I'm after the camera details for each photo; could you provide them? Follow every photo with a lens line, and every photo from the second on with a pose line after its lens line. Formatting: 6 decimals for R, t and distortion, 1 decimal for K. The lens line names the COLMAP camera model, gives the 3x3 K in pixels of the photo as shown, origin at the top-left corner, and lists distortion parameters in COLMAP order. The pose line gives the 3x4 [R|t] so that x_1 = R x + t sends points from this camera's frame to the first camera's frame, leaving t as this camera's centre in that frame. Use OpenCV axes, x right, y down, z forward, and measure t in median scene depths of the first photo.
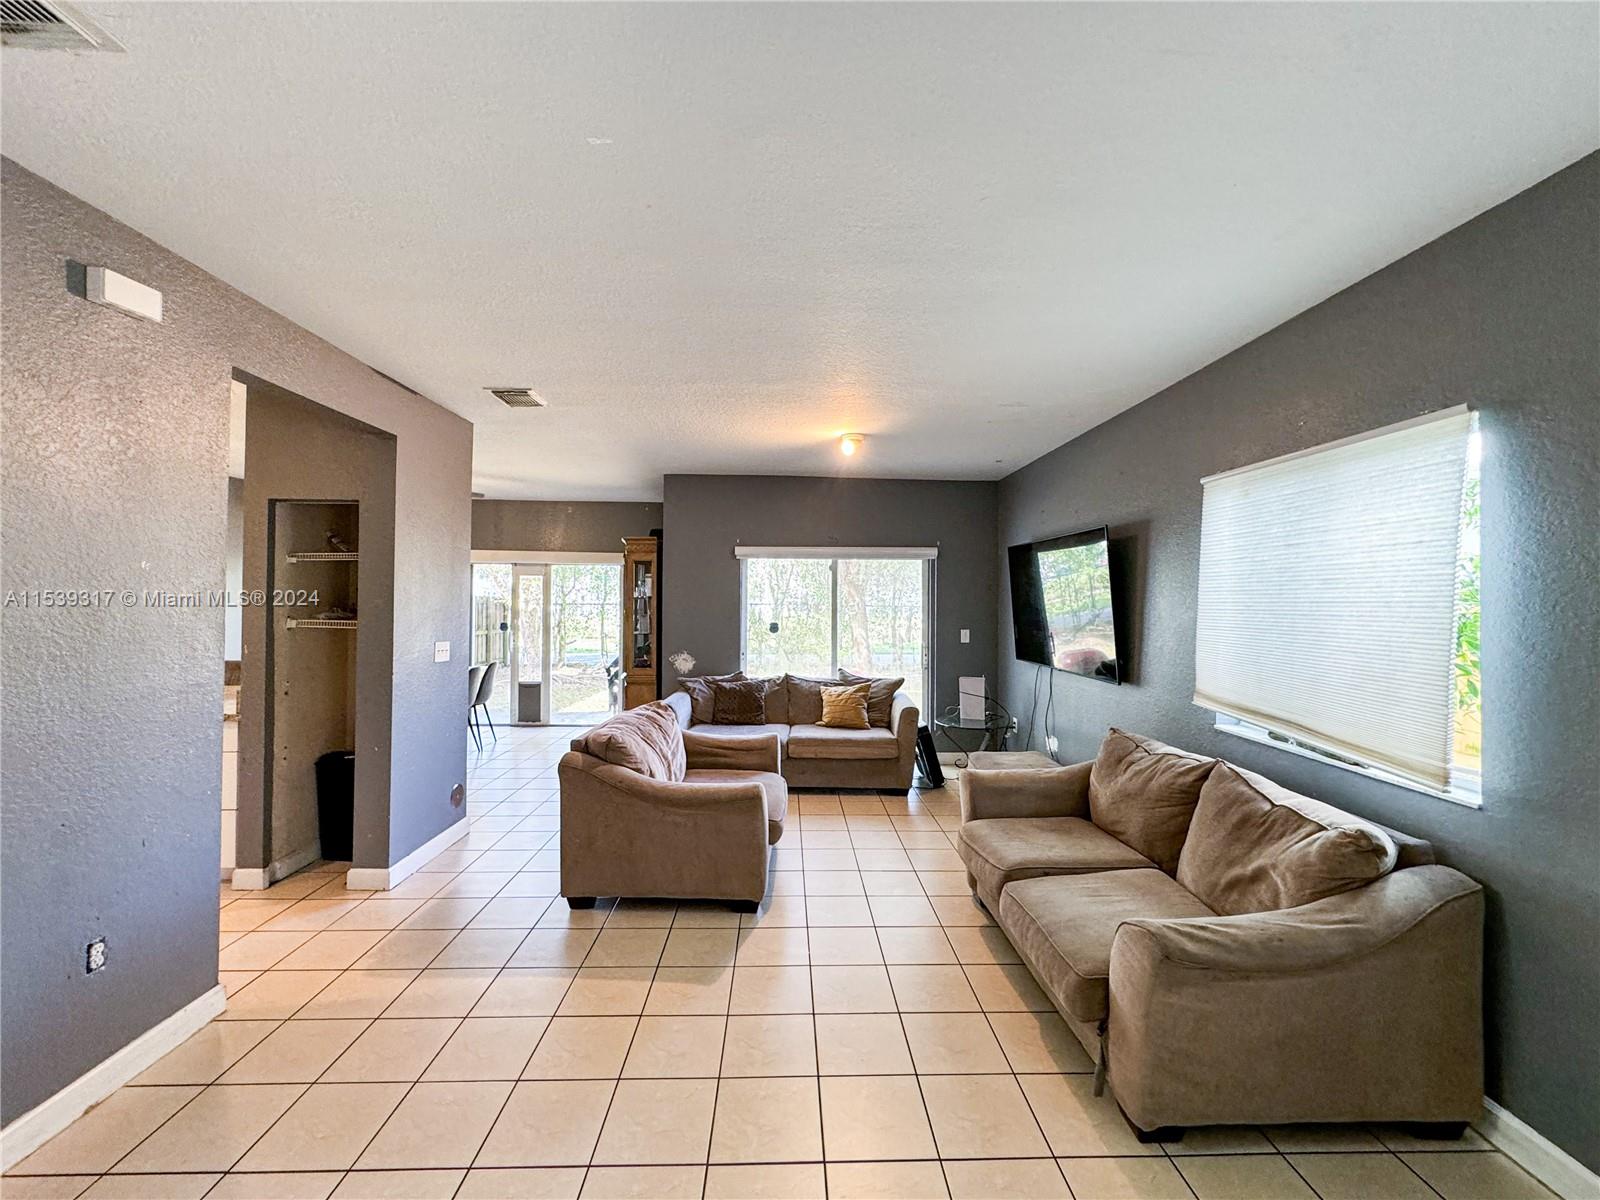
lens RADIAL K [[661.1, 0, 802.6], [0, 661.1, 592.0], [0, 0, 1]] dist [0.001832, -0.000102]
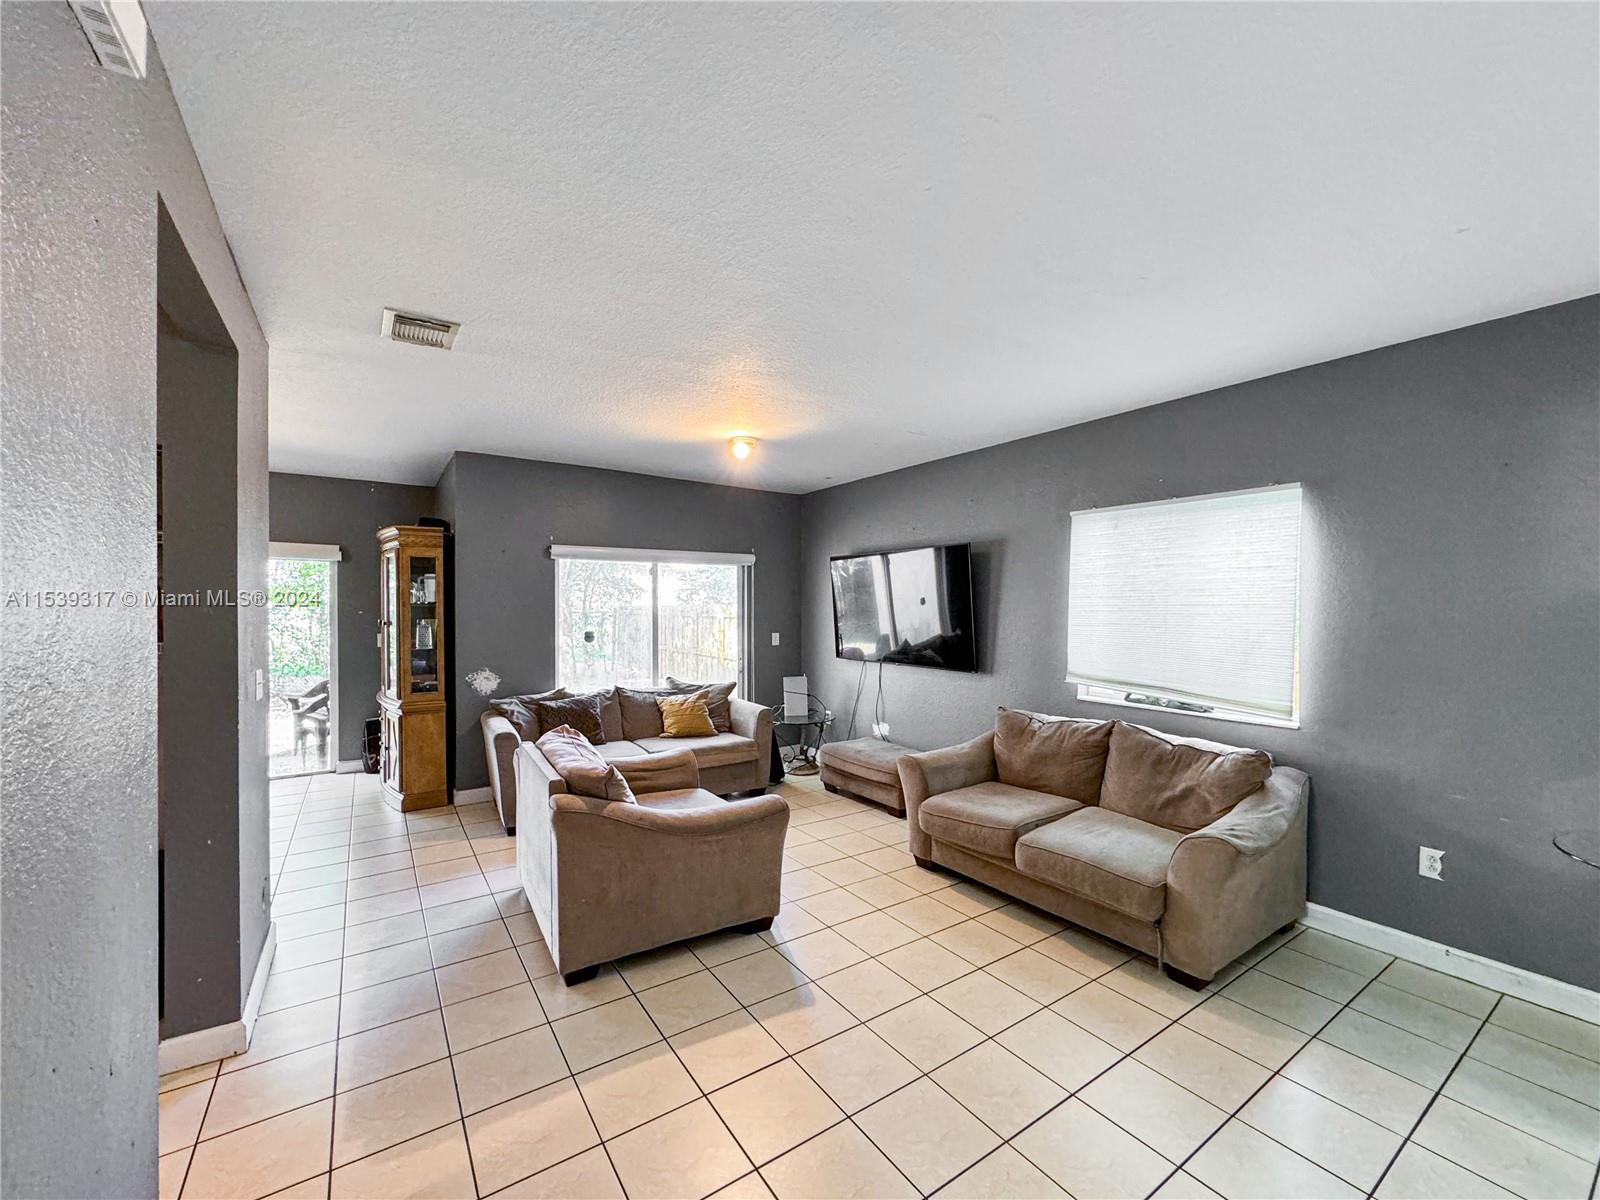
lens RADIAL K [[661.1, 0, 799.3], [0, 661.1, 607.7], [0, 0, 1]] dist [0.001832, -0.000102]
pose [[0.841243, -0.007376, 0.540606, -0.468018], [-0.001461, 0.999872, 0.015916, 0.000176], [-0.540655, -0.014179, 0.841125, 0.144909]]
